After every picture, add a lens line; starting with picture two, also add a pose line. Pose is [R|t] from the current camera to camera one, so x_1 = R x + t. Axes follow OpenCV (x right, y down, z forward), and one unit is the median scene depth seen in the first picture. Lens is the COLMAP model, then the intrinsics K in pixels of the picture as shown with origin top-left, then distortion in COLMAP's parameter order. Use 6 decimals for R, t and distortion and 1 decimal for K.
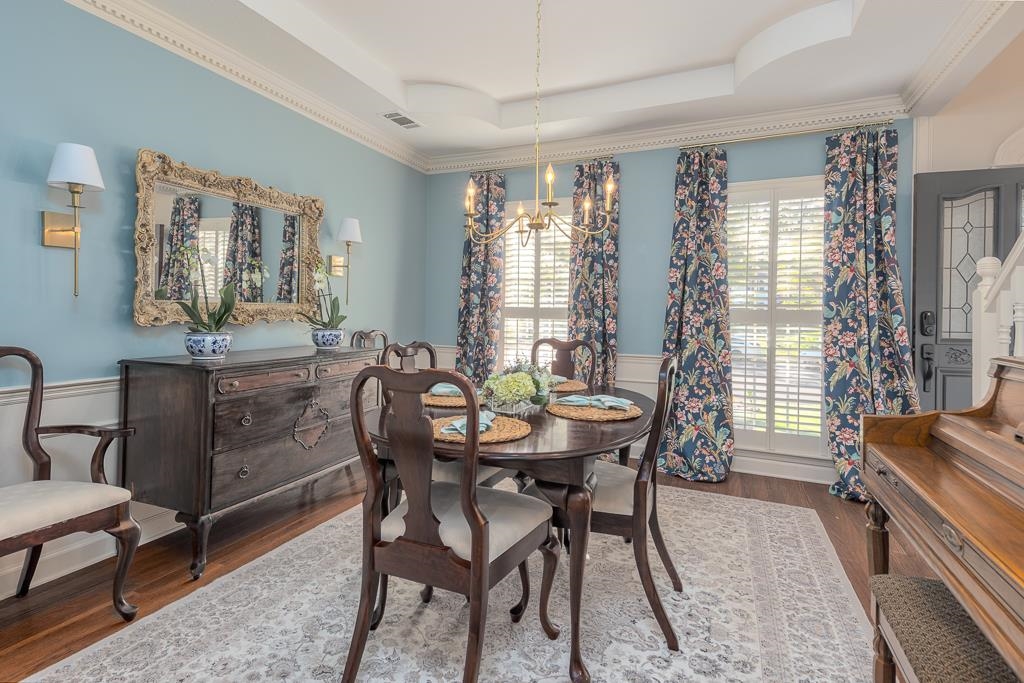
lens RADIAL K [[499.5, 0, 505.7], [0, 499.5, 310.4], [0, 0, 1]] dist [0.049854, -0.018619]
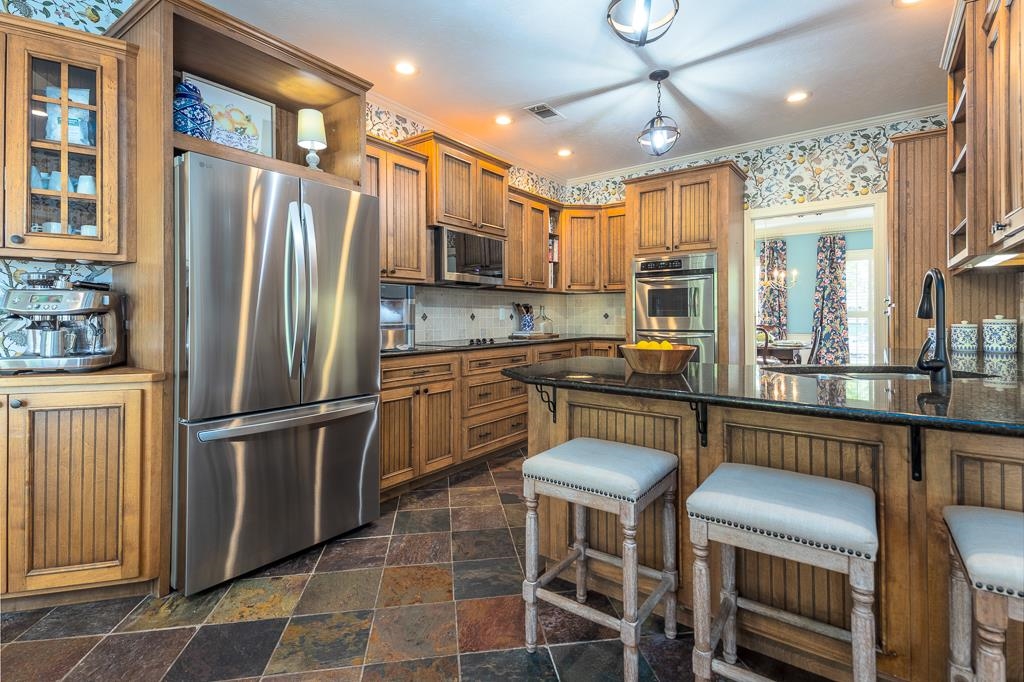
lens RADIAL K [[499.5, 0, 502.3], [0, 499.5, 314.7], [0, 0, 1]] dist [0.049854, -0.018619]
pose [[0.974467, -0.017499, -0.223847, -0.483432], [0.017719, 0.999842, -0.001027, -0.010638], [0.223829, -0.002966, 0.974624, -1.386515]]
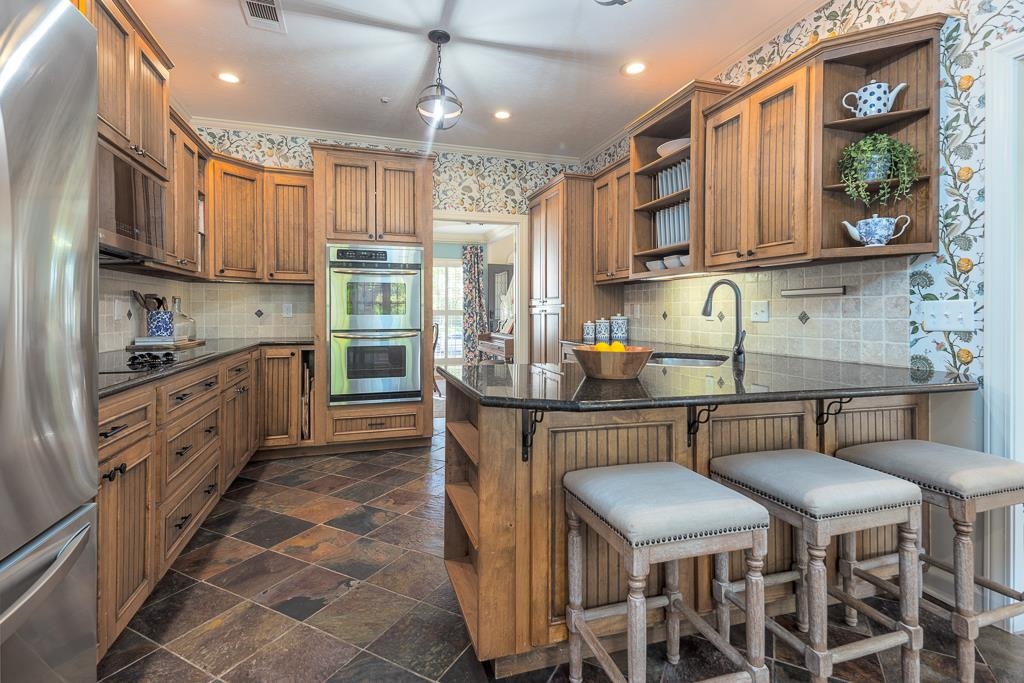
lens RADIAL K [[499.5, 0, 519.7], [0, 499.5, 314.3], [0, 0, 1]] dist [0.049854, -0.018619]
pose [[0.740066, -0.014722, 0.672373, -0.873495], [0.006599, 0.999871, 0.014630, -0.014303], [-0.672502, -0.006390, 0.740068, -1.089694]]
